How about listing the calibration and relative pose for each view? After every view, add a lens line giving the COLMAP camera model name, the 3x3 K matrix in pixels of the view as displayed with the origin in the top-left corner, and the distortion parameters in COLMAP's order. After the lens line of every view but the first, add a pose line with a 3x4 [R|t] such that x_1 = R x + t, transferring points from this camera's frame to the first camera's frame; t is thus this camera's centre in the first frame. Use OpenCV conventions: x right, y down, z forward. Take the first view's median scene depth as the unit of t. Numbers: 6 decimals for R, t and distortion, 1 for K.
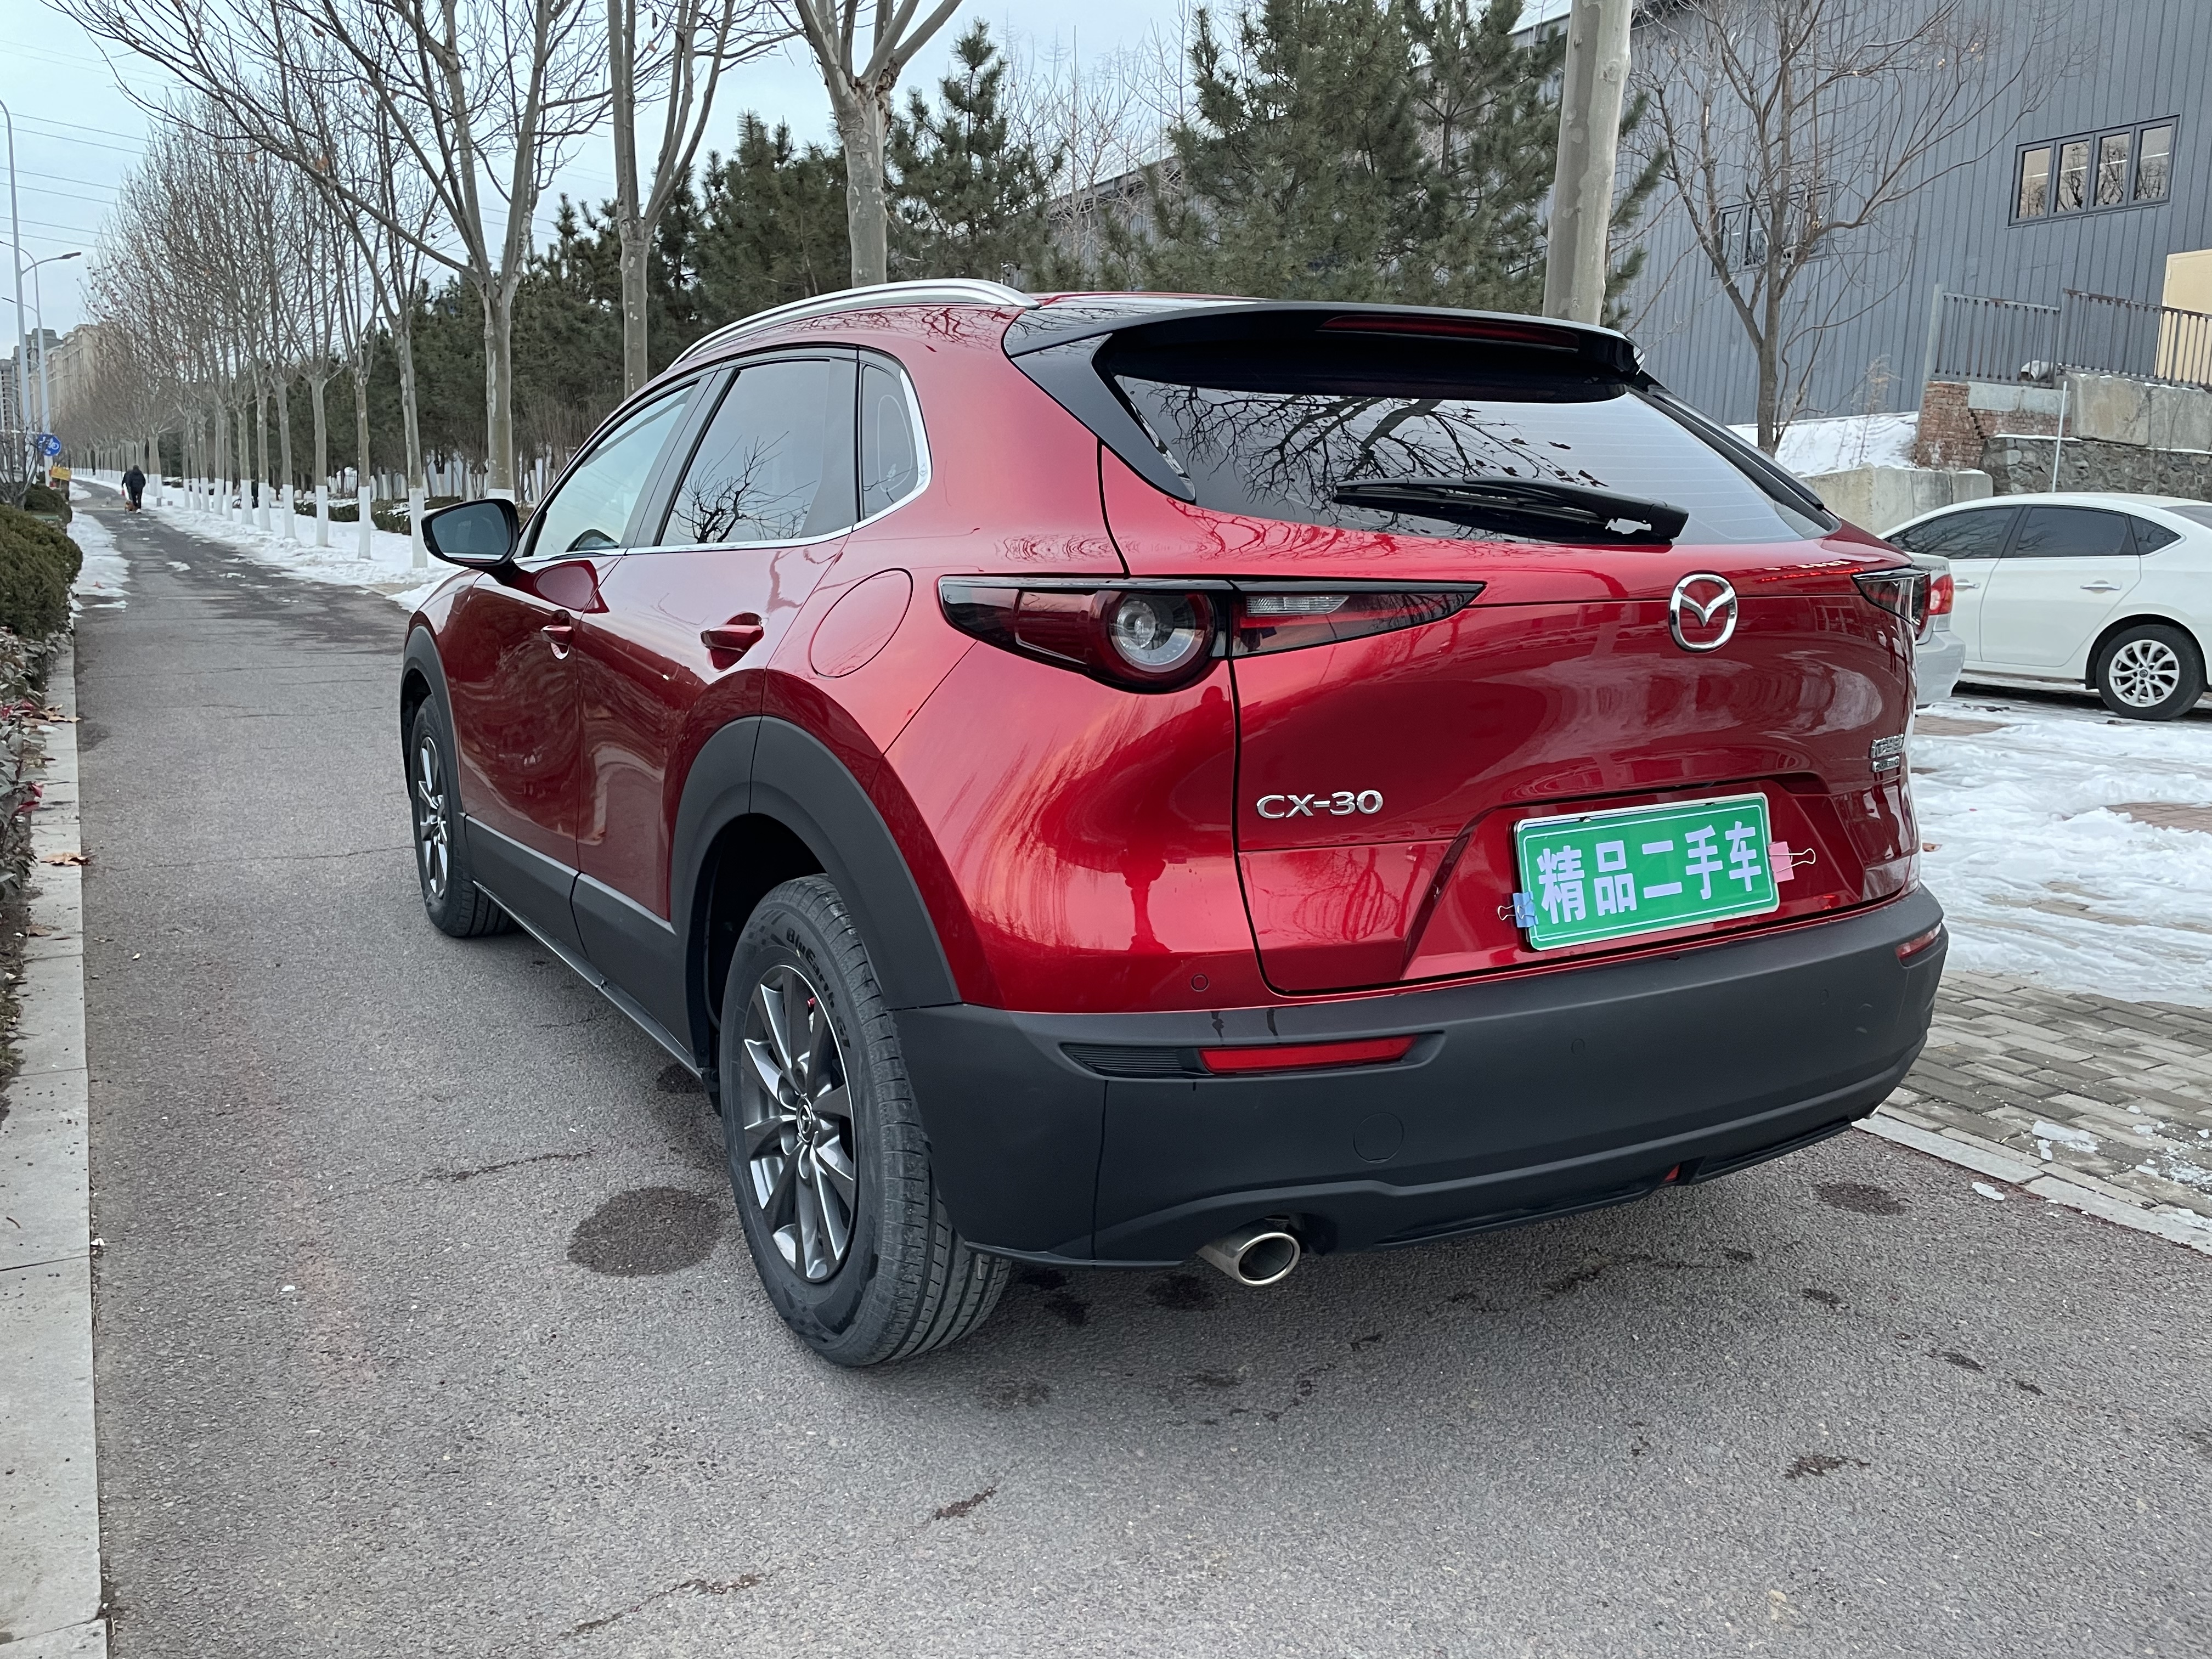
lens RADIAL K [[1671.7, 0, 1074.0], [0, 1671.7, 817.9], [0, 0, 1]] dist [0.099786, -0.121572]
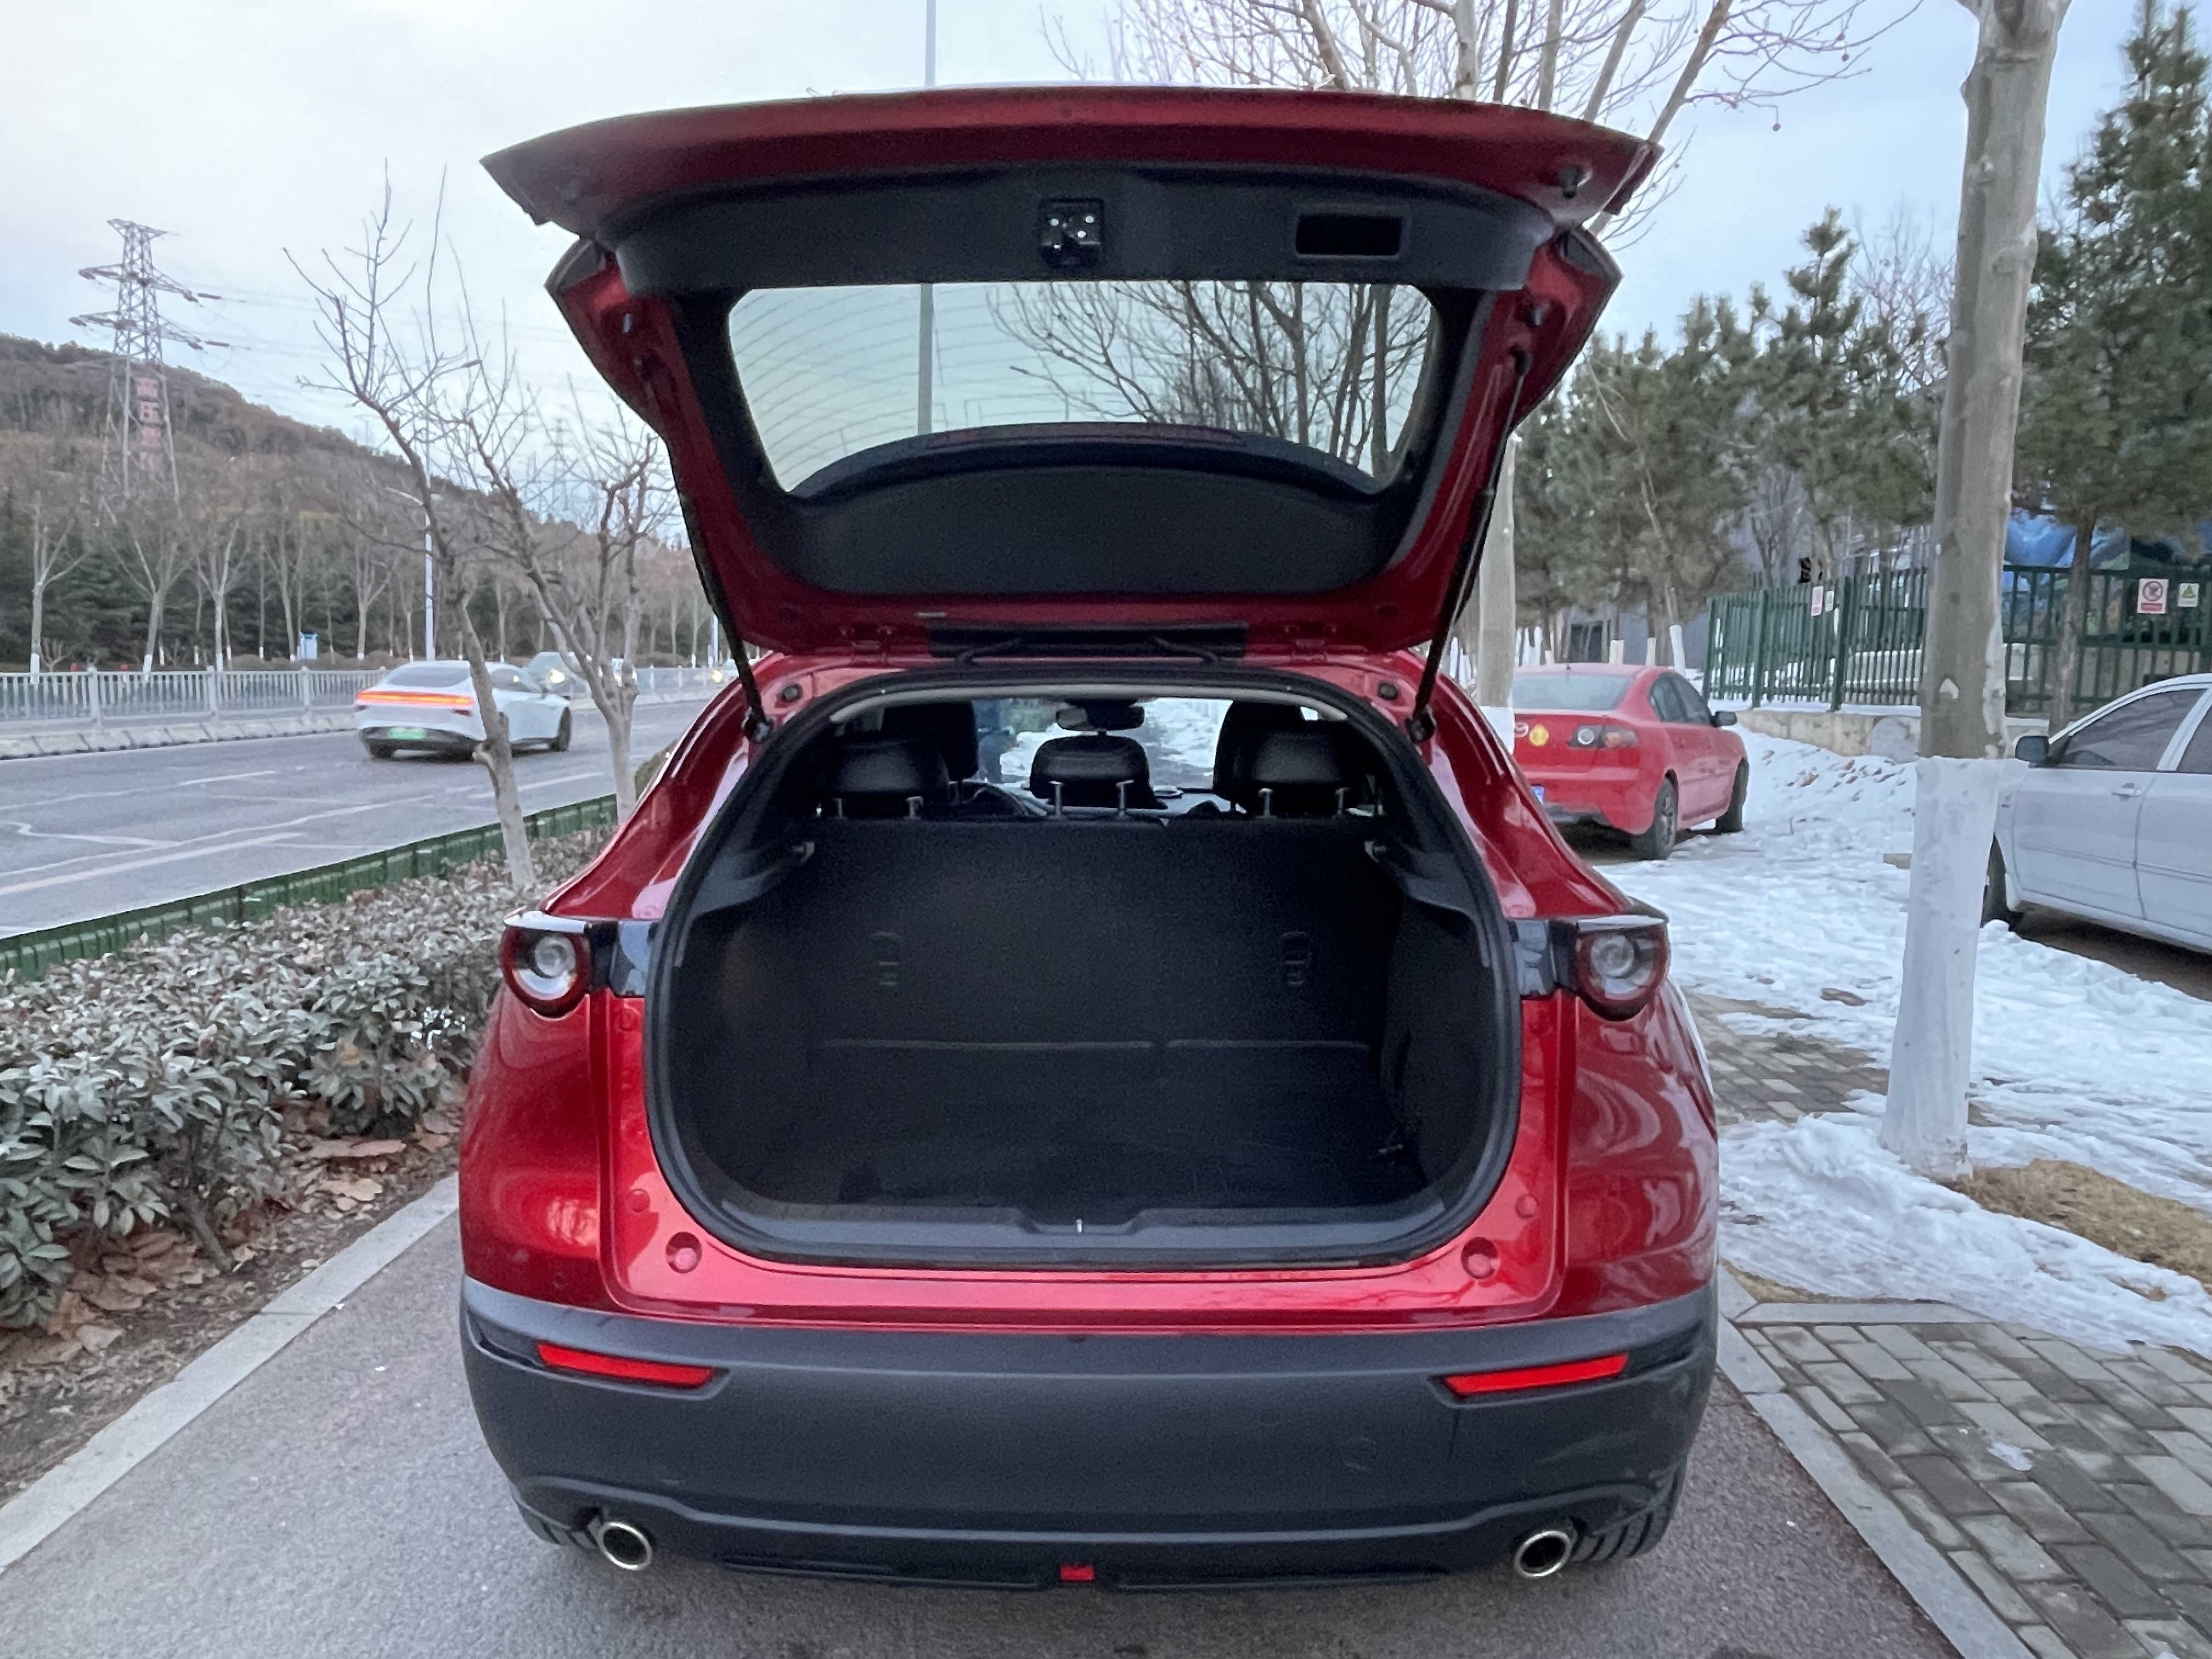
lens RADIAL K [[1587.1, 0, 1076.7], [0, 1587.1, 849.6], [0, 0, 1]] dist [0.021954, -0.041954]
pose [[0.848102, 0.042886, -0.528095, 0.759592], [-0.083127, 0.995145, -0.052686, -0.133626], [0.523271, 0.088582, 0.847550, 0.208024]]
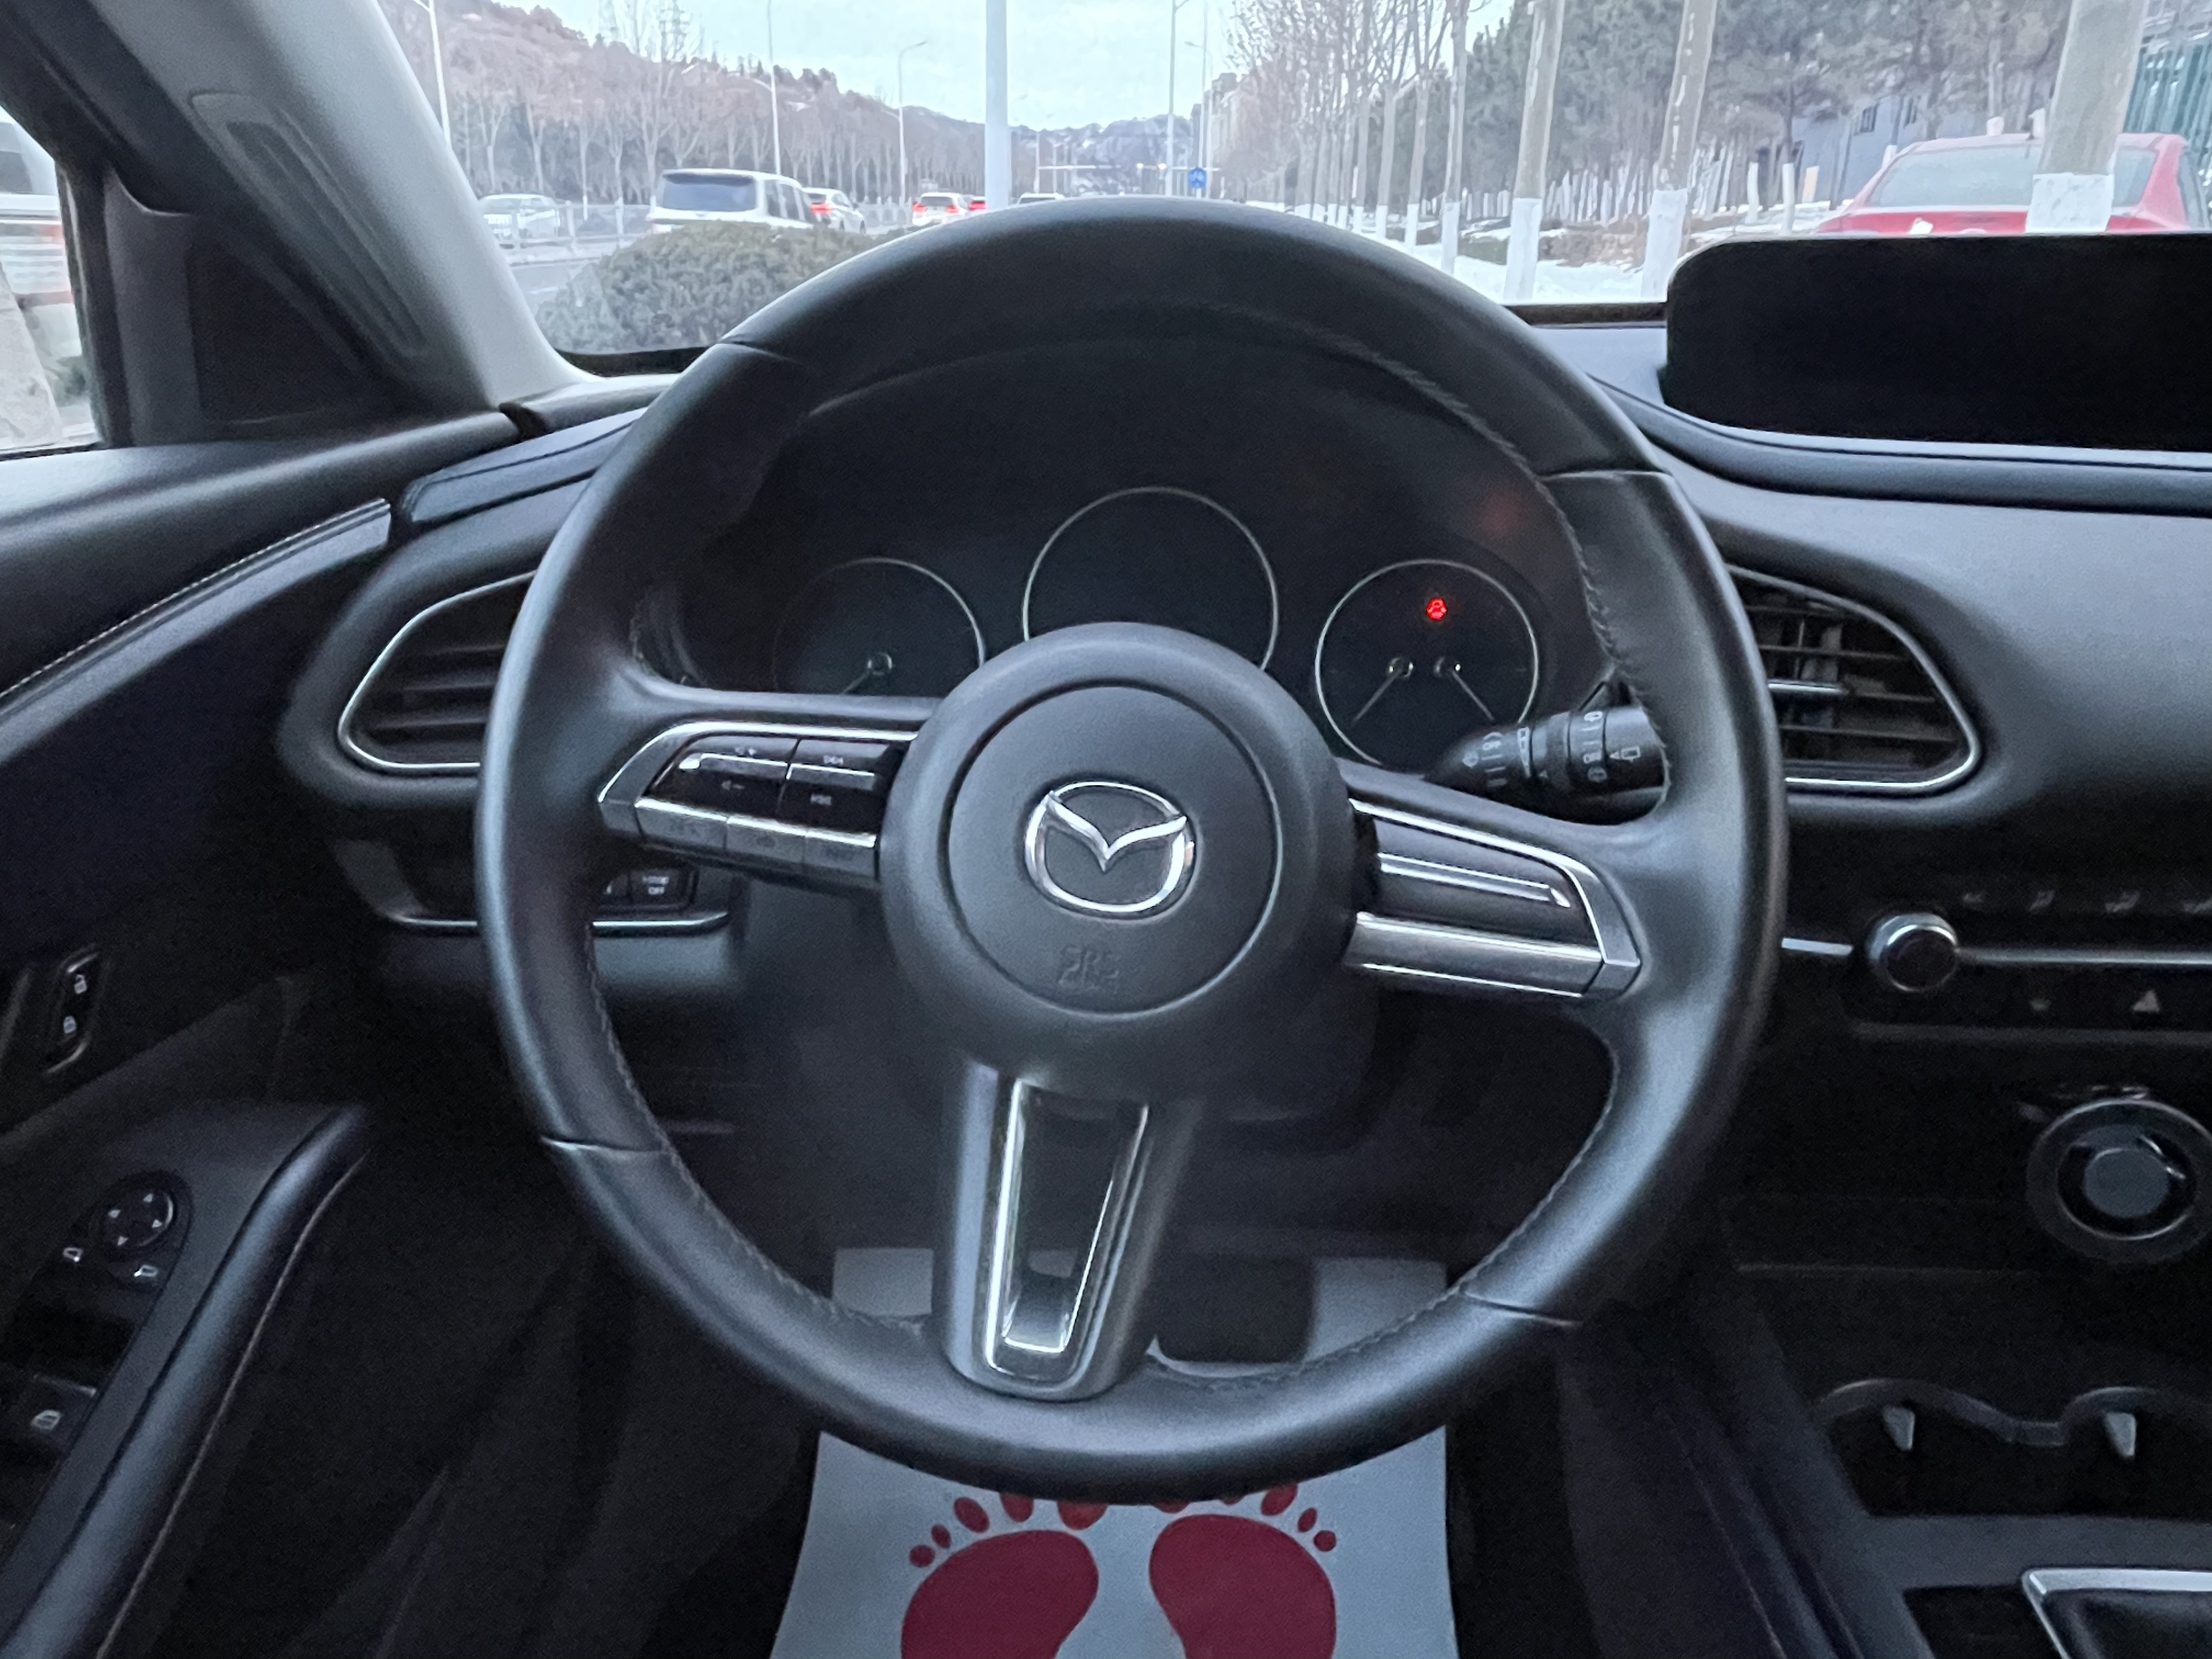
lens RADIAL K [[1587.1, 0, 1076.7], [0, 1587.1, 849.6], [0, 0, 1]] dist [0.021954, -0.041954]
pose [[0.816427, 0.192254, -0.544505, -0.260650], [-0.084839, 0.972652, 0.216218, -0.277173], [0.571183, -0.130331, 0.810410, 1.618389]]
